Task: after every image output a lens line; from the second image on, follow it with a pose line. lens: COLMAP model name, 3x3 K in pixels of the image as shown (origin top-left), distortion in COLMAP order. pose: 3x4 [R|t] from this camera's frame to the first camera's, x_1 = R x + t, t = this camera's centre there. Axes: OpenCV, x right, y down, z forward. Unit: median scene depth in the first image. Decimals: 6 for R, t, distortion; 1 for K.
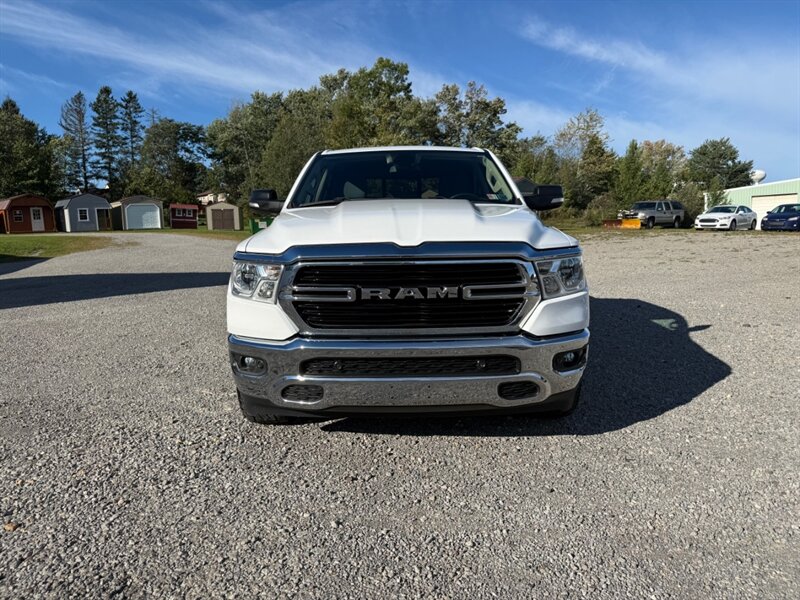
lens RADIAL K [[571.5, 0, 403.6], [0, 571.5, 292.0], [0, 0, 1]] dist [0.008139, -0.018235]
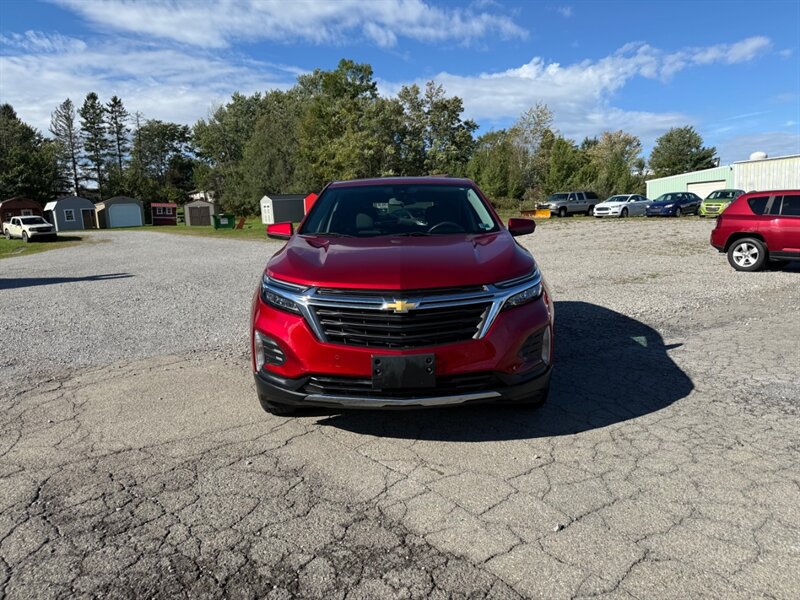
lens RADIAL K [[571.5, 0, 401.2], [0, 571.5, 295.7], [0, 0, 1]] dist [0.008139, -0.018235]
pose [[0.999657, -0.020532, -0.016248, 0.062495], [0.020880, 0.999550, 0.021527, 0.005727], [0.015798, -0.021859, 0.999636, -0.059865]]
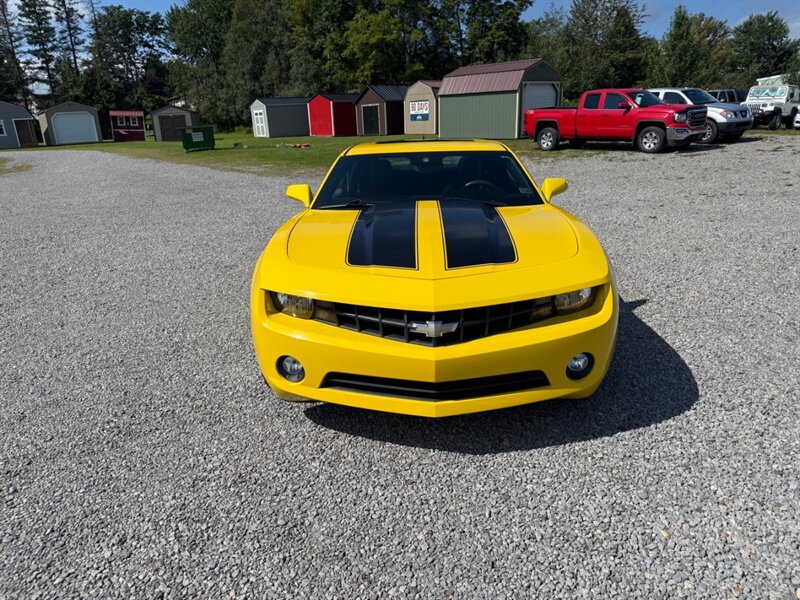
lens RADIAL K [[571.5, 0, 406.8], [0, 571.5, 306.2], [0, 0, 1]] dist [0.008139, -0.018235]
pose [[0.999652, -0.023789, -0.011371, 0.022967], [0.025500, 0.981918, 0.187583, -0.016016], [0.006703, -0.187808, 0.982183, 0.105940]]
